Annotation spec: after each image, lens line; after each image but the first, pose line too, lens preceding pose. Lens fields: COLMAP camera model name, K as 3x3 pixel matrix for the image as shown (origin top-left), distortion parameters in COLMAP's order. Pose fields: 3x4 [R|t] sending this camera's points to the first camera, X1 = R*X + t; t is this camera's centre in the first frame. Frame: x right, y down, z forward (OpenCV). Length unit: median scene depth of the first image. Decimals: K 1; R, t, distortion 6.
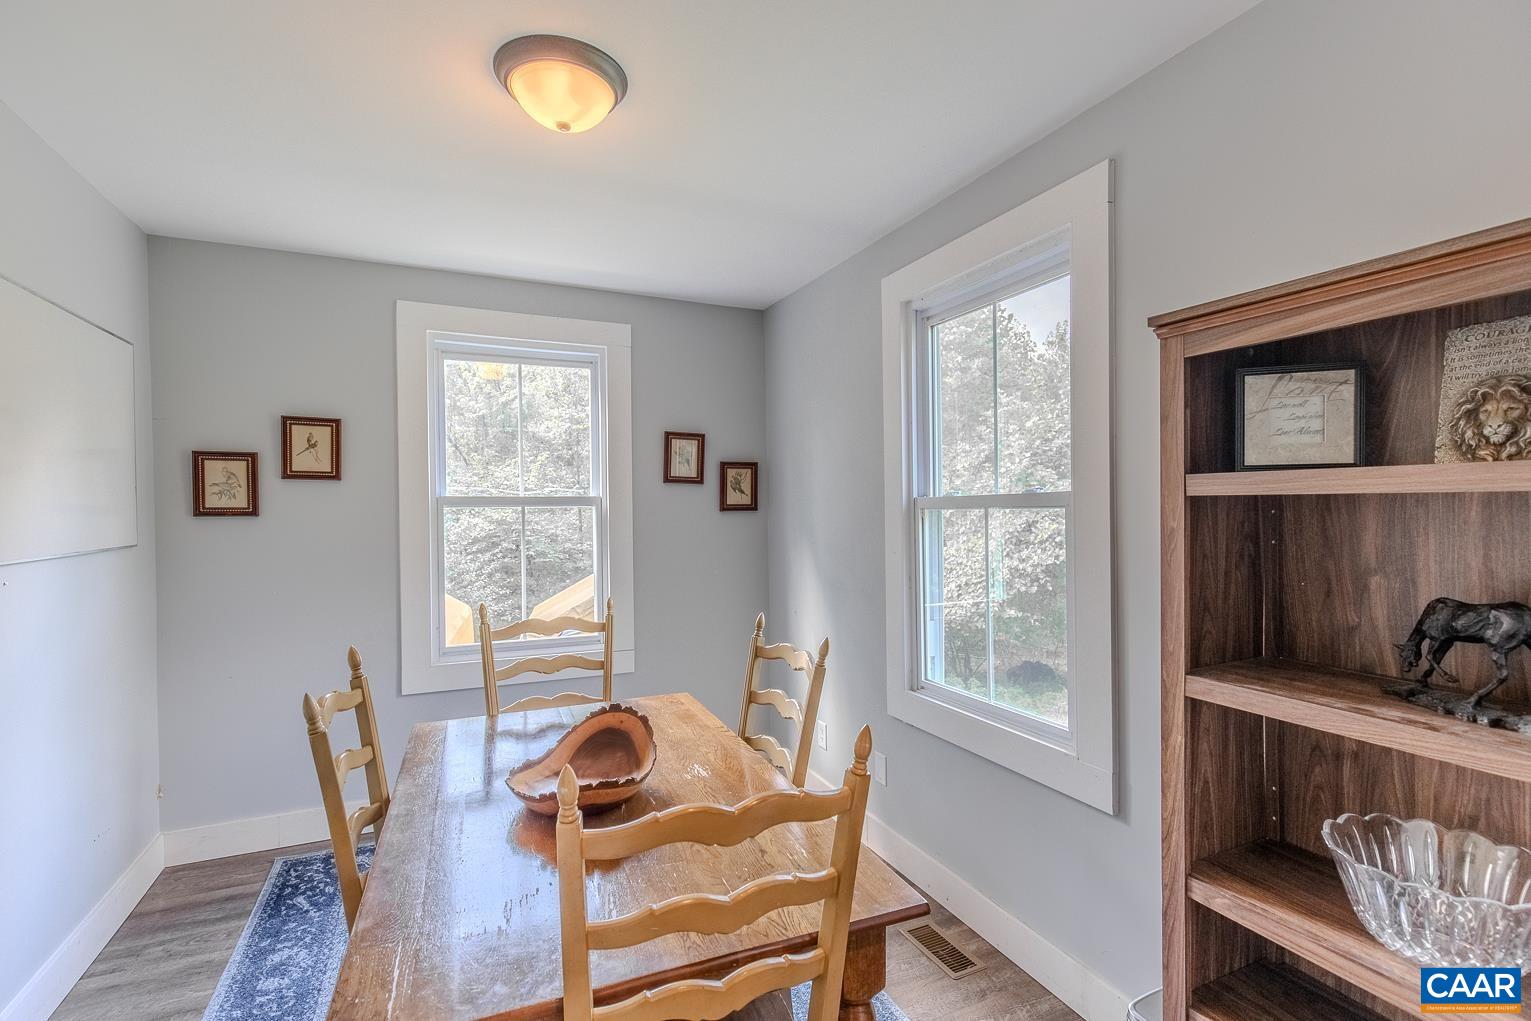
lens RADIAL K [[705.7, 0, 764.6], [0, 705.7, 522.9], [0, 0, 1]] dist [0.006518, -0.004888]
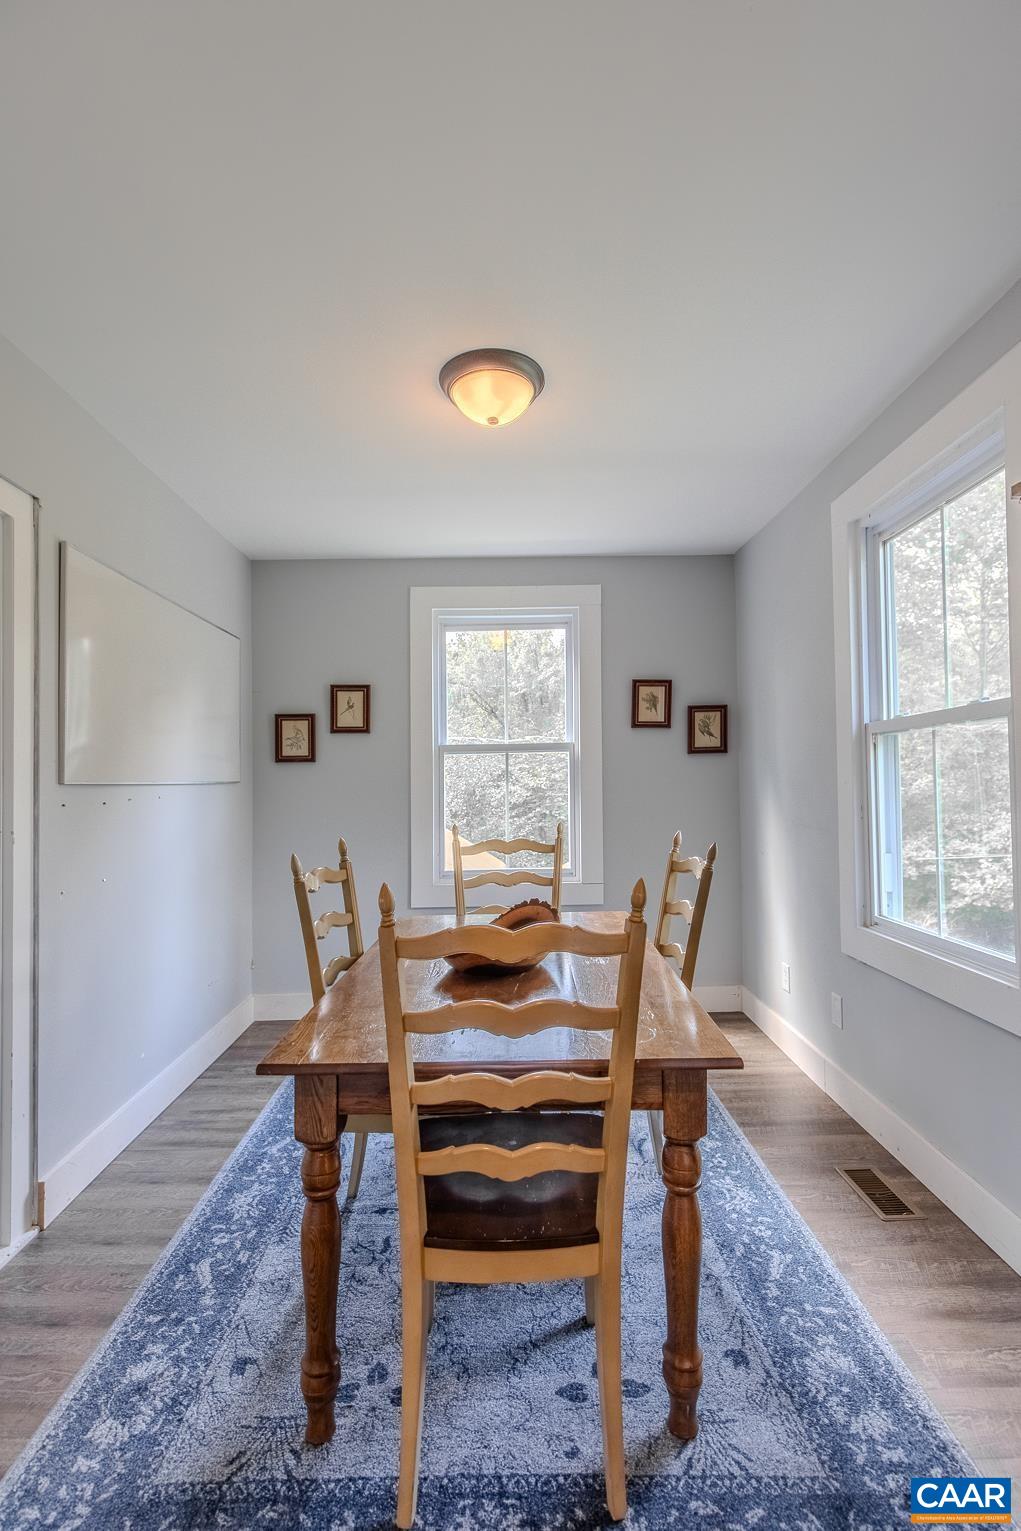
lens RADIAL K [[707.6, 0, 507.1], [0, 707.6, 771.1], [0, 0, 1]] dist [0.002740, 0.000632]
pose [[0.916113, -0.016378, -0.400587, 0.141804], [0.003100, 0.999425, -0.033771, 0.055620], [0.400909, 0.029697, 0.915636, -0.059834]]
